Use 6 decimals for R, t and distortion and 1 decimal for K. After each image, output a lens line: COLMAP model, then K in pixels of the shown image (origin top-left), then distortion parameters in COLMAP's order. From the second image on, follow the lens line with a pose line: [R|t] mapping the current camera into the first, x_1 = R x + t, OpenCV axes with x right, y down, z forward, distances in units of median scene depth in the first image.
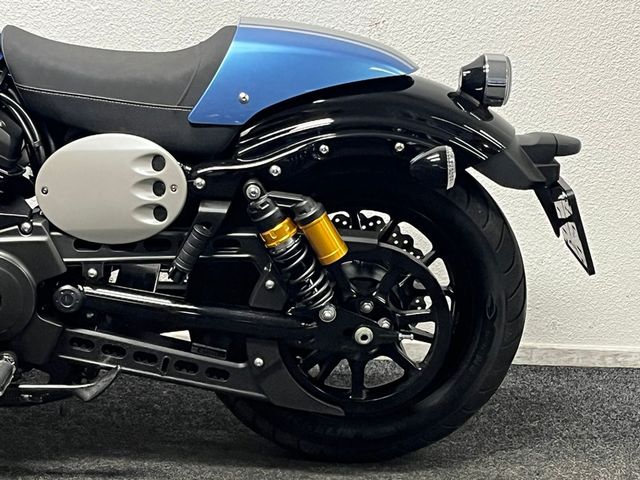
lens RADIAL K [[1423.2, 0, 320.0], [0, 1423.2, 240.0], [0, 0, 1]] dist [0.173078, -0.199156]
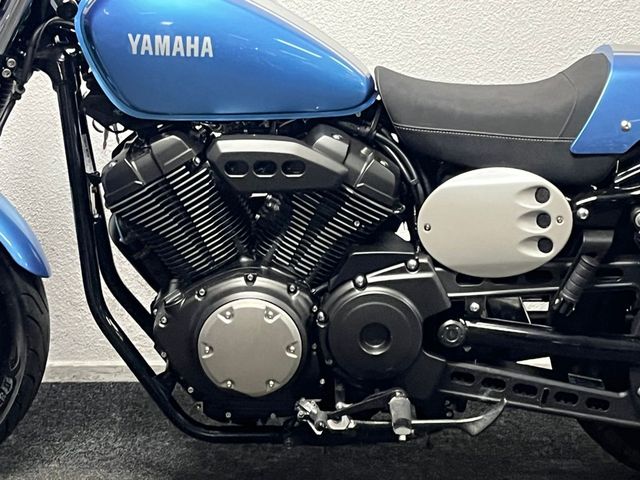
lens RADIAL K [[1423.2, 0, 320.0], [0, 1423.2, 240.0], [0, 0, 1]] dist [0.173078, -0.199156]
pose [[0.997767, -0.039605, -0.053784, -0.212535], [0.039075, 0.999177, -0.010865, -0.017452], [0.054170, 0.008739, 0.998494, -0.008808]]
